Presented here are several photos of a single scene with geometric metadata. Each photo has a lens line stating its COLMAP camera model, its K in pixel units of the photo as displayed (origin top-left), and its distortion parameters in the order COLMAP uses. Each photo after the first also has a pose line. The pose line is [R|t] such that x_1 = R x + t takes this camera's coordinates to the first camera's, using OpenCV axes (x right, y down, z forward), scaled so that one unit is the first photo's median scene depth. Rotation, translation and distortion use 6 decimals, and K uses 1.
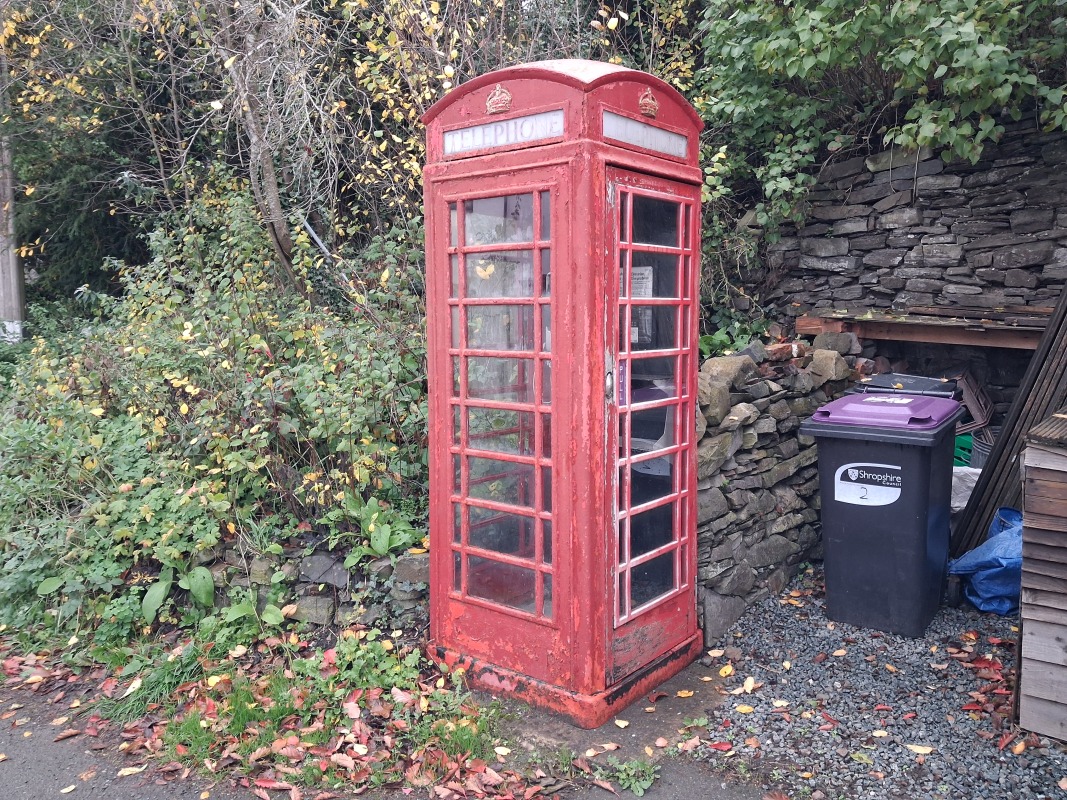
lens RADIAL K [[826.4, 0, 554.7], [0, 826.4, 379.8], [0, 0, 1]] dist [0.003597, -0.037389]
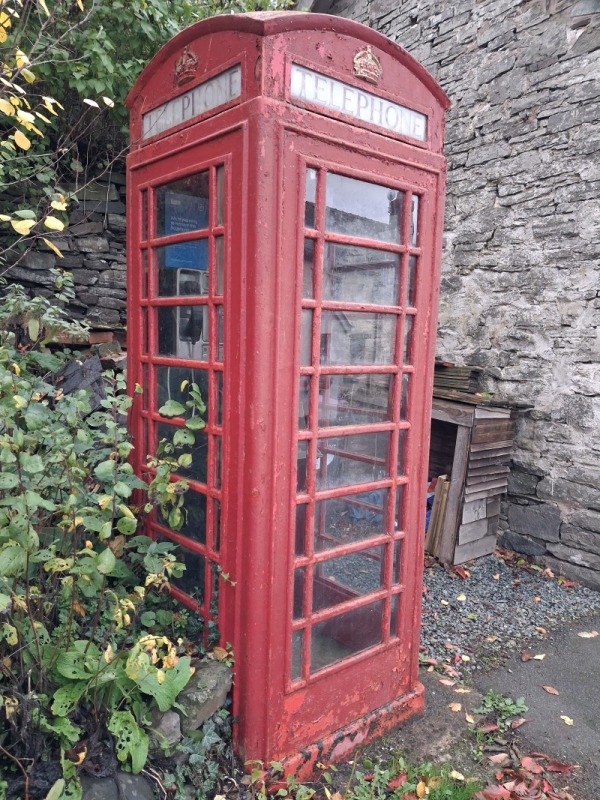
lens RADIAL K [[619.6, 0, 300.0], [0, 619.6, 400.0], [0, 0, 1]] dist [0.003597, -0.037389]
pose [[0.209722, -0.090240, 0.973588, -0.618008], [0.049571, 0.995433, 0.081586, -0.048526], [-0.976504, 0.031152, 0.213237, 0.810327]]
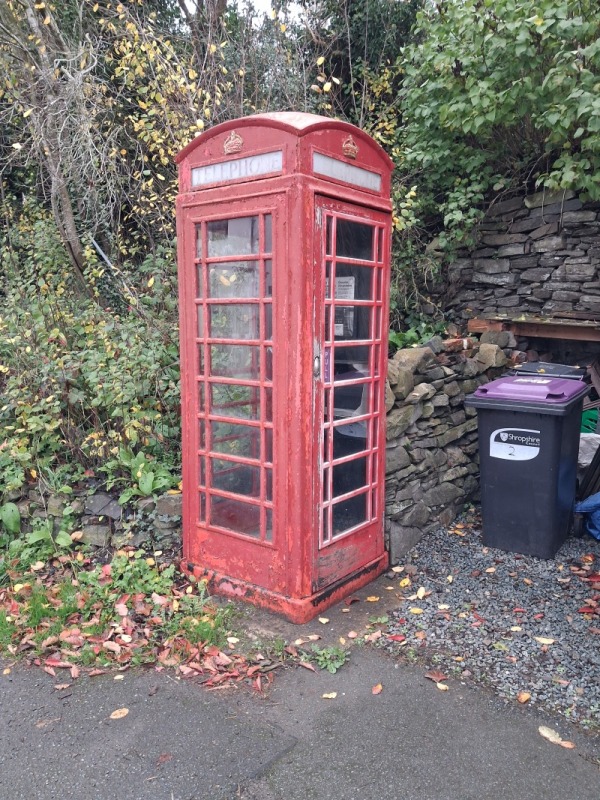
lens RADIAL K [[619.6, 0, 300.0], [0, 619.6, 400.0], [0, 0, 1]] dist [0.003597, -0.037389]
pose [[0.999933, 0.008388, 0.008011, 0.026851], [-0.008766, 0.998789, 0.048403, 0.010666], [-0.007595, -0.048470, 0.998796, 0.015866]]
